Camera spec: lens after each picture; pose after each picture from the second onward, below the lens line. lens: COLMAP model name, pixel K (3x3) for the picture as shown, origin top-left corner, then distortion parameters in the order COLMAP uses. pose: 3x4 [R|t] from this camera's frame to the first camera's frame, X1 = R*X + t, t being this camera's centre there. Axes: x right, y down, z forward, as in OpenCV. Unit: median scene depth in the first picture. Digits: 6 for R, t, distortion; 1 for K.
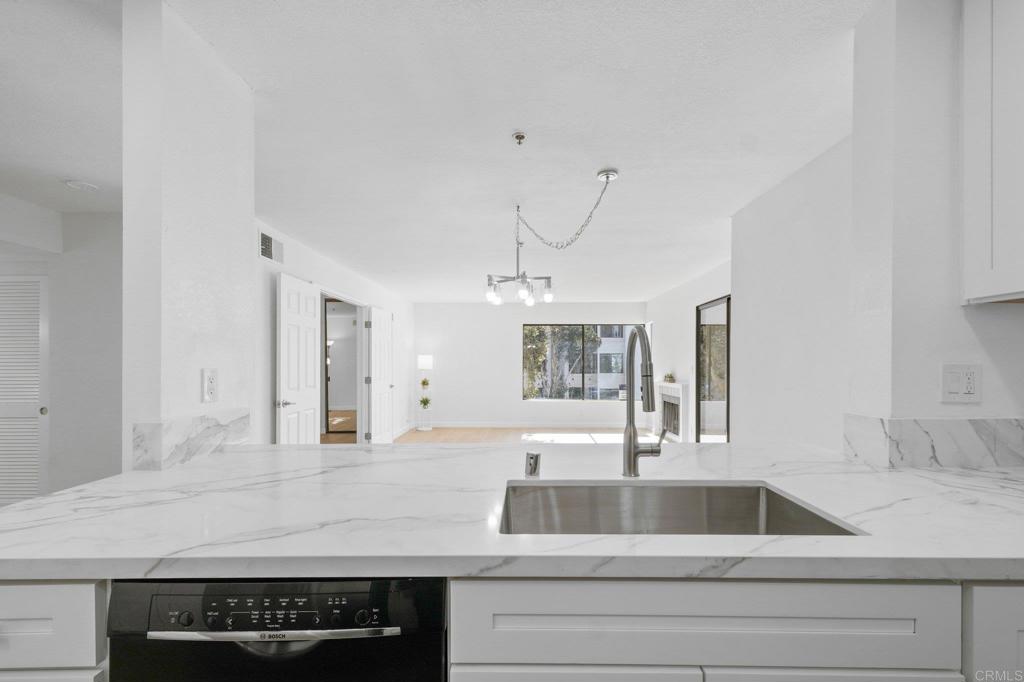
lens RADIAL K [[433.1, 0, 516.0], [0, 433.1, 343.2], [0, 0, 1]] dist [0.001945, 0.000178]
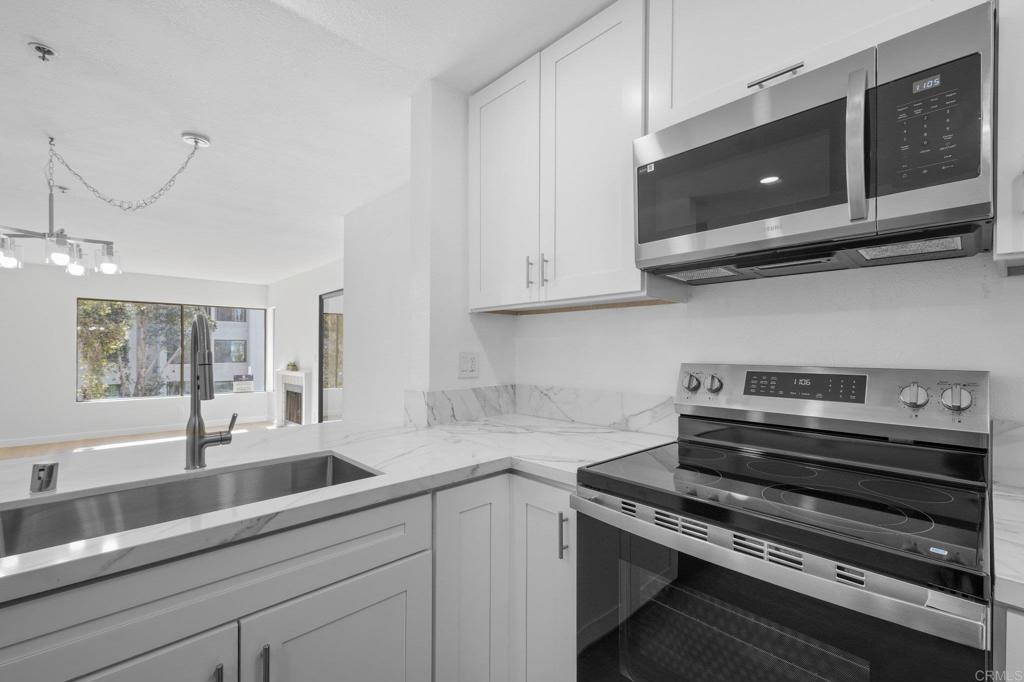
lens RADIAL K [[433.1, 0, 516.0], [0, 433.1, 343.2], [0, 0, 1]] dist [0.001945, 0.000178]
pose [[0.701644, 0.012040, 0.712426, 0.043209], [-0.032128, 0.999375, 0.014753, -0.005556], [-0.711803, -0.033240, 0.701592, -0.103893]]
